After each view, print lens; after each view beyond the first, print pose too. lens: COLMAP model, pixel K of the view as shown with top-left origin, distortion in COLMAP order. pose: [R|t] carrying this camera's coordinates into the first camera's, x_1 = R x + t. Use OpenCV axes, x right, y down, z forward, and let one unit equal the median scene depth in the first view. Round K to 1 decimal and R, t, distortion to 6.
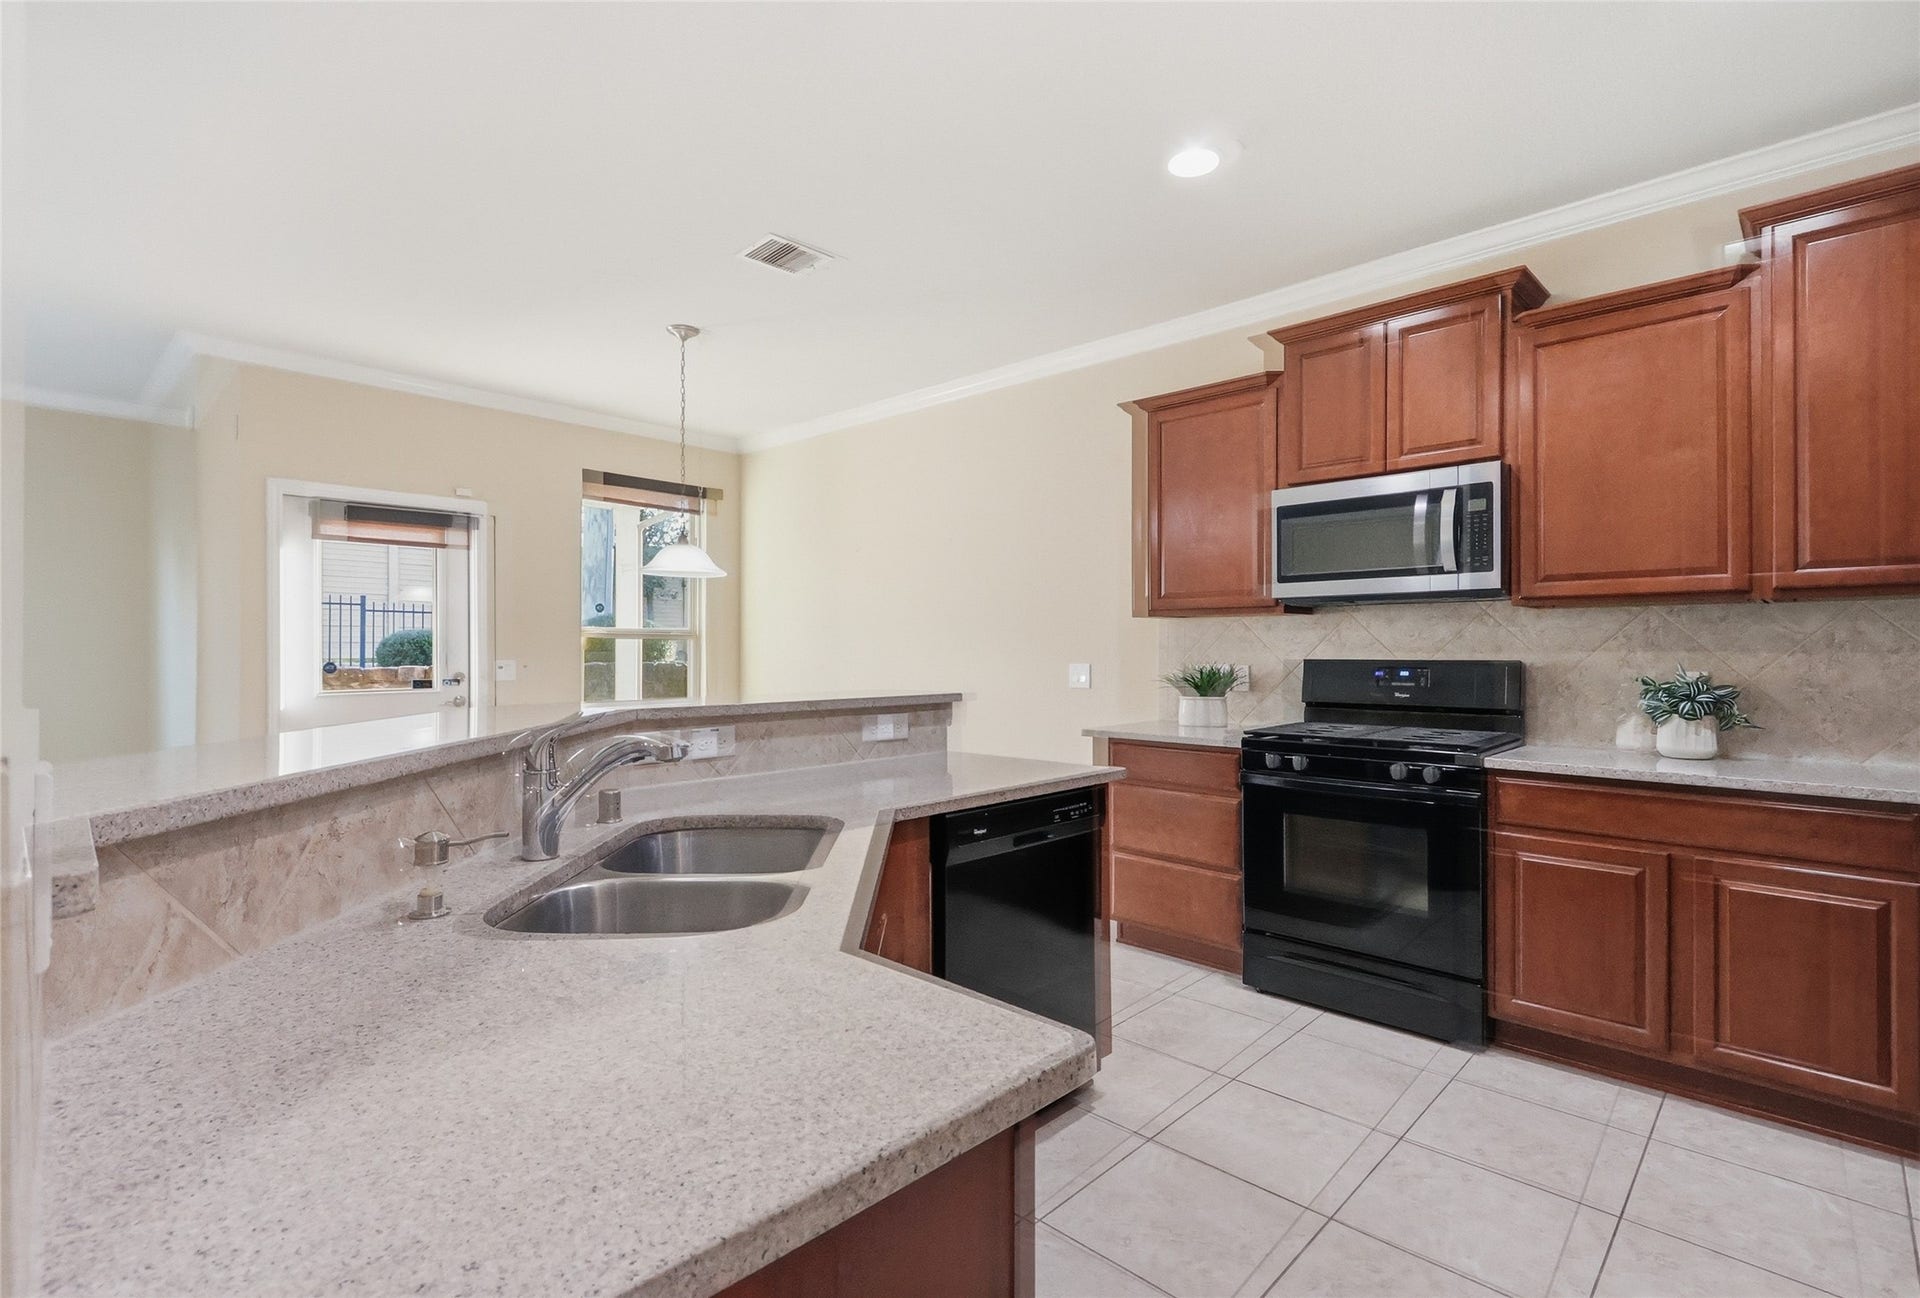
lens RADIAL K [[885.0, 0, 961.2], [0, 885.0, 650.0], [0, 0, 1]] dist [0.023447, -0.000384]
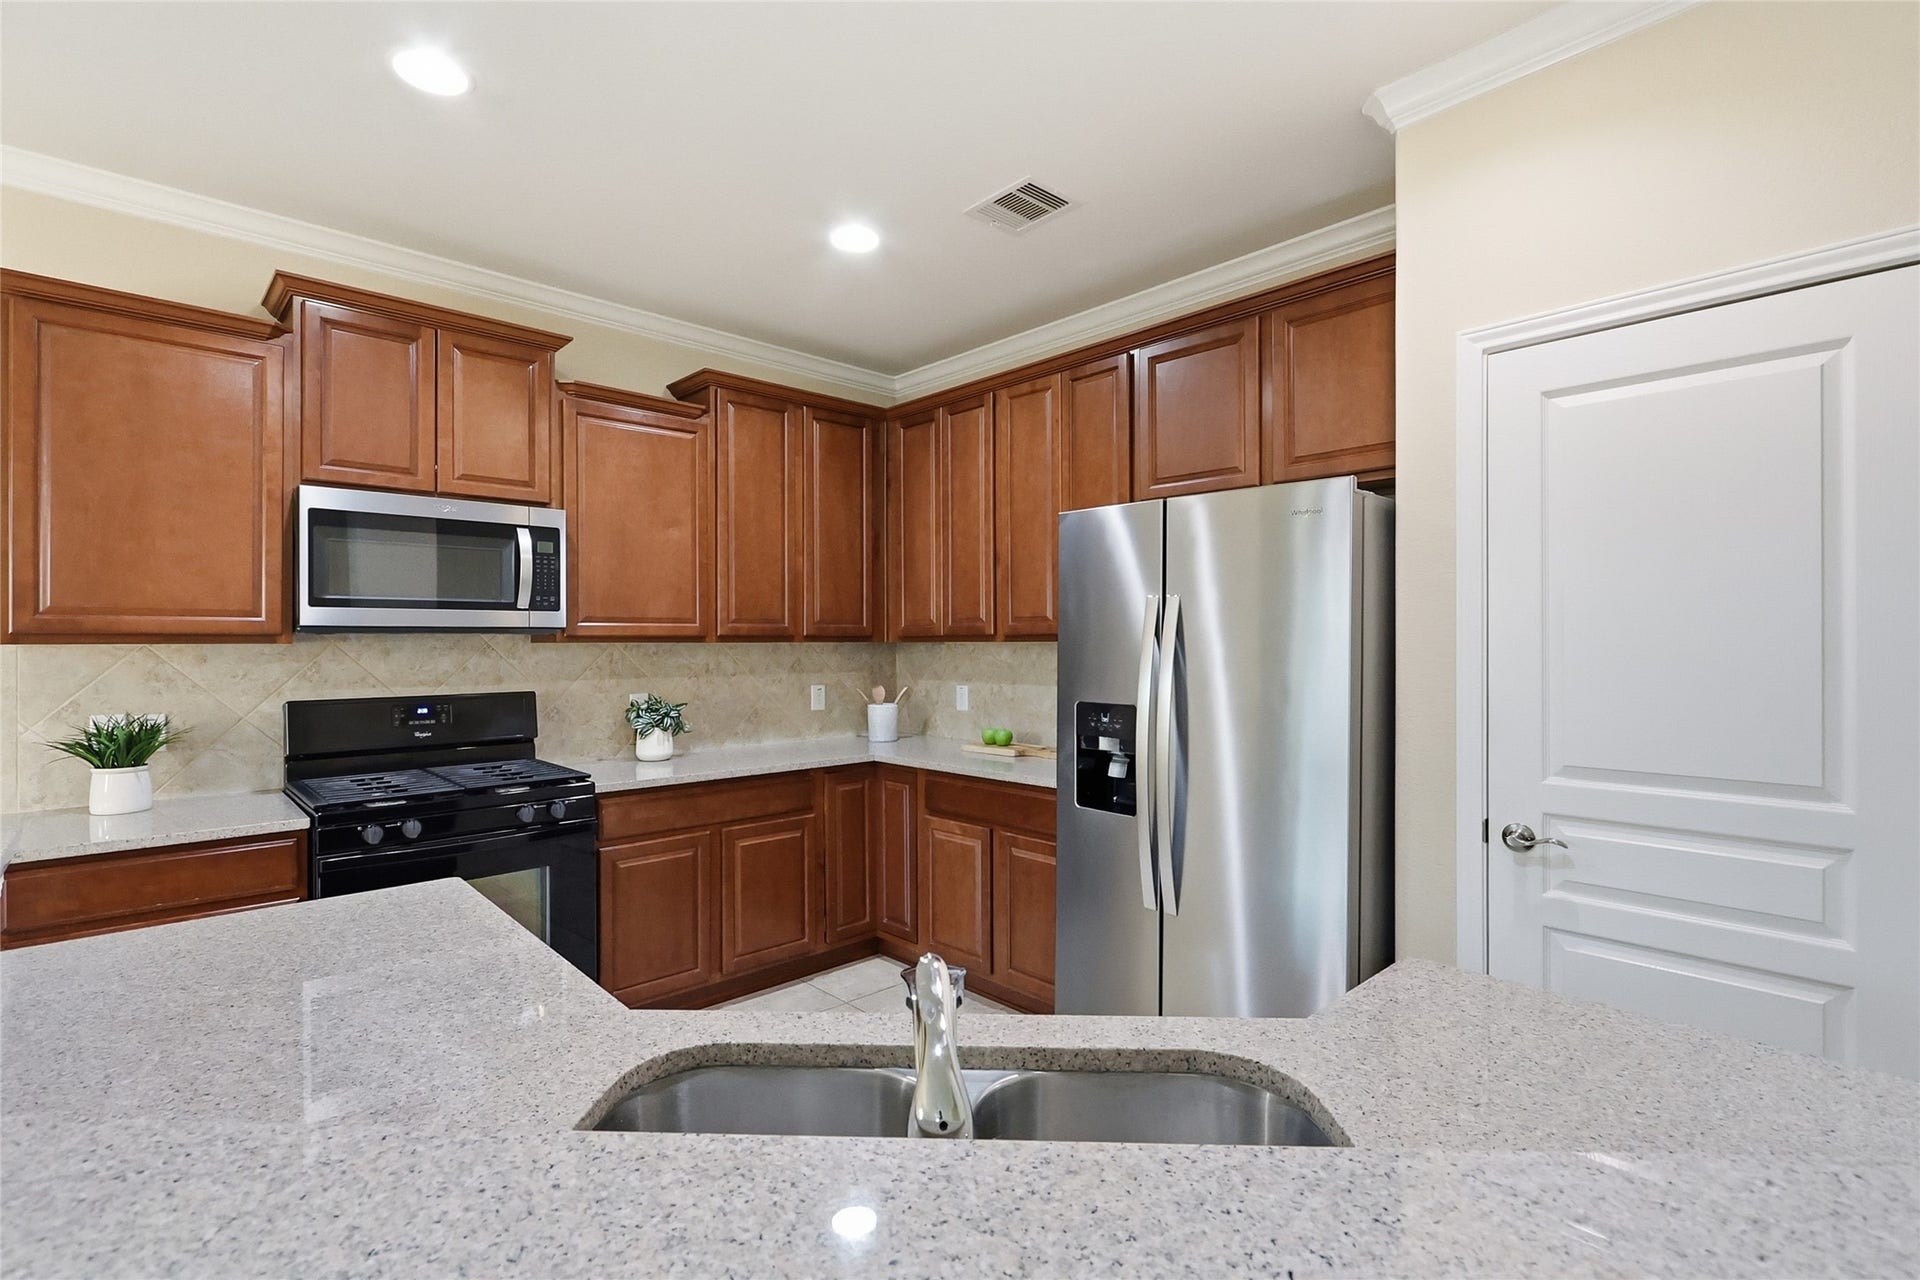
lens RADIAL K [[878.0, 0, 952.2], [0, 878.0, 641.0], [0, 0, 1]] dist [-0.009608, 0.000536]
pose [[0.064558, -0.000802, 0.997914, -0.392283], [0.003066, 0.999995, 0.000606, -0.047074], [-0.997909, 0.003020, 0.064560, 0.420265]]
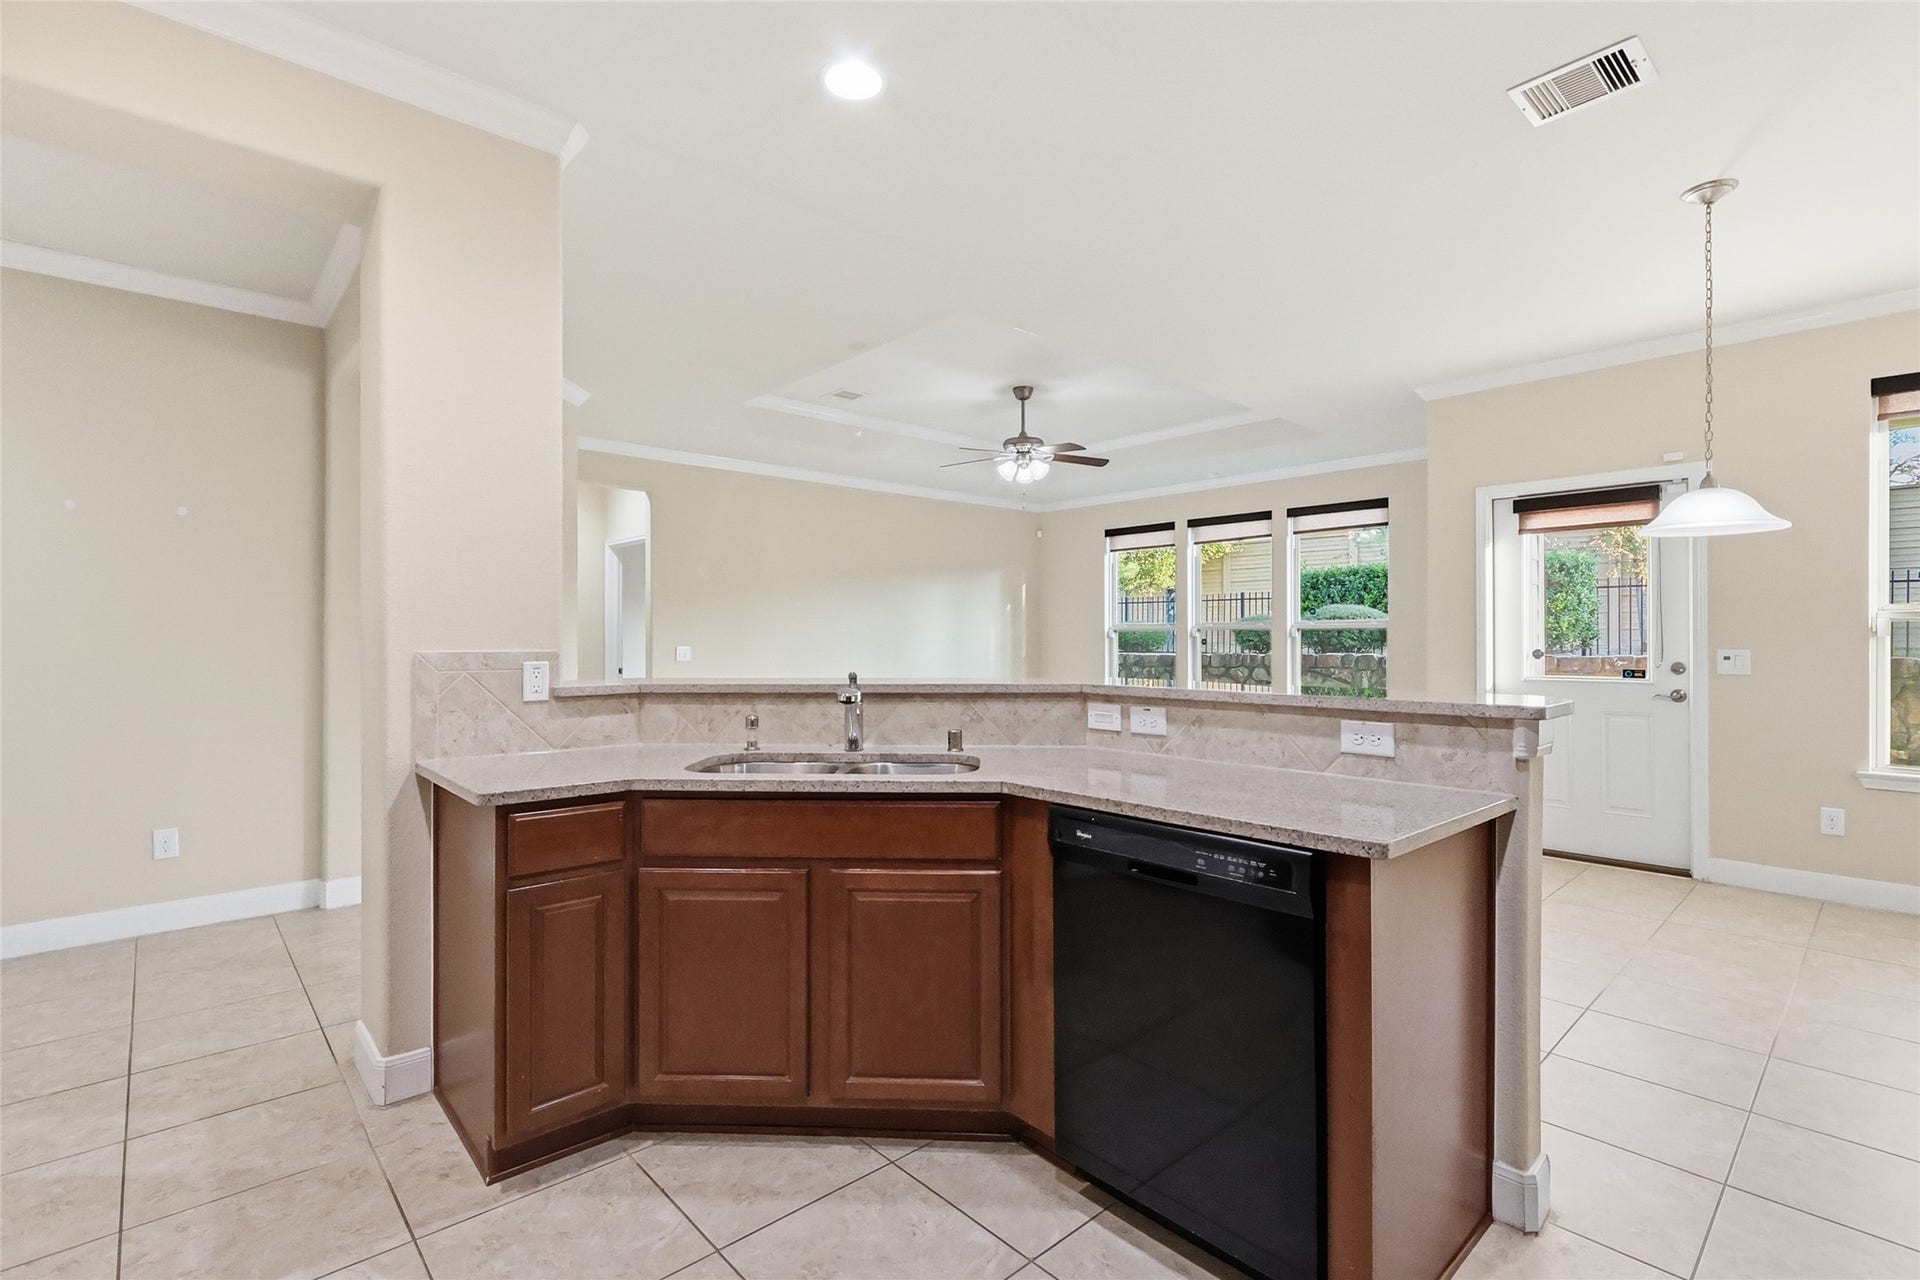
lens RADIAL K [[878.0, 0, 956.0], [0, 878.0, 640.9], [0, 0, 1]] dist [-0.009608, 0.000536]
pose [[-0.077195, 0.001362, -0.997015, 0.569177], [0.002641, 0.999996, 0.001161, 0.002208], [0.997013, -0.002544, -0.077198, 0.583543]]
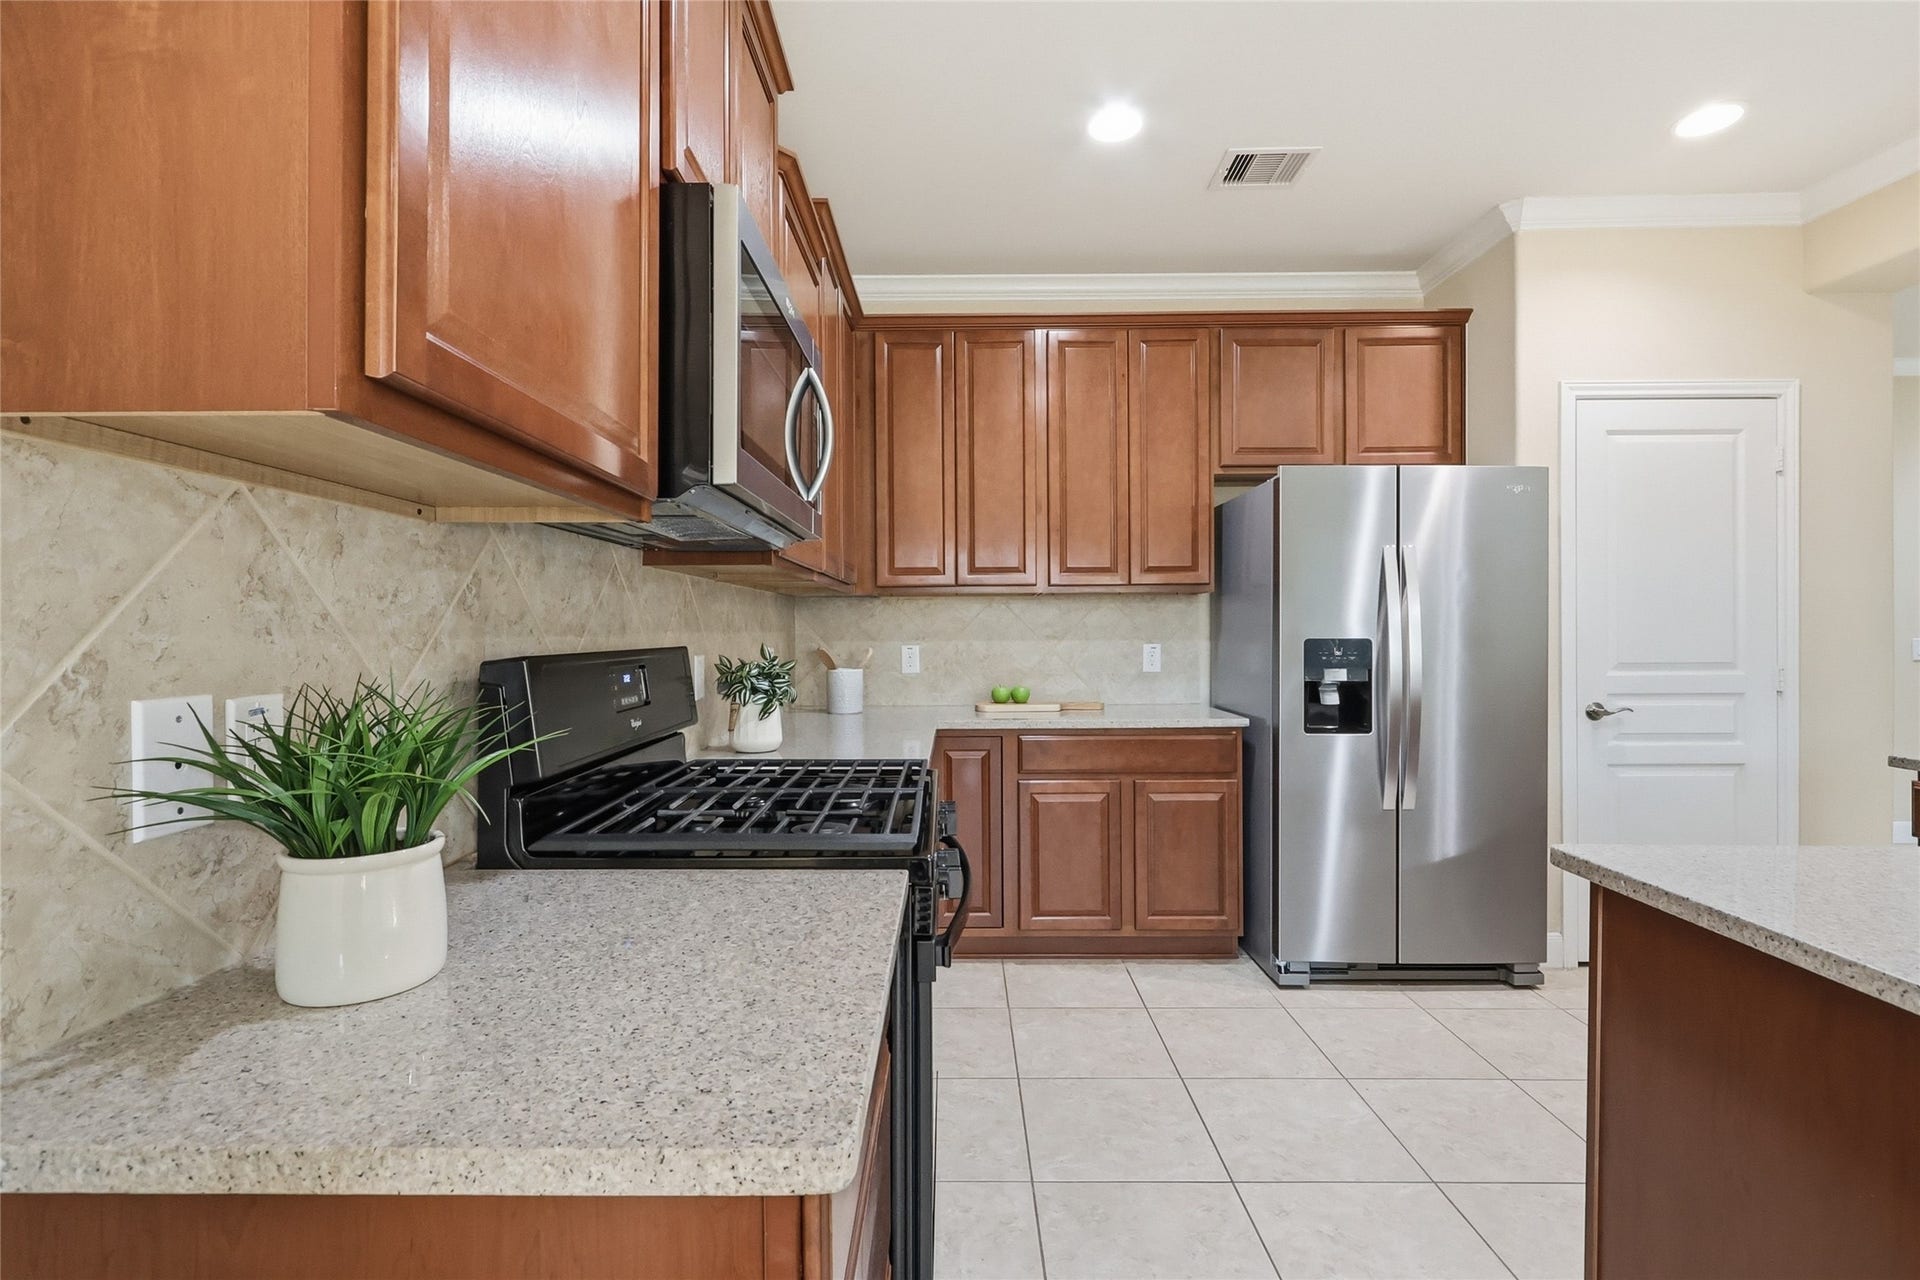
lens RADIAL K [[878.0, 0, 941.0], [0, 878.0, 634.9], [0, 0, 1]] dist [-0.009608, 0.000536]
pose [[-0.673502, -0.001767, 0.739183, 0.031059], [0.003914, 0.999975, 0.005956, 0.000916], [-0.739175, 0.006904, -0.673478, 1.266805]]
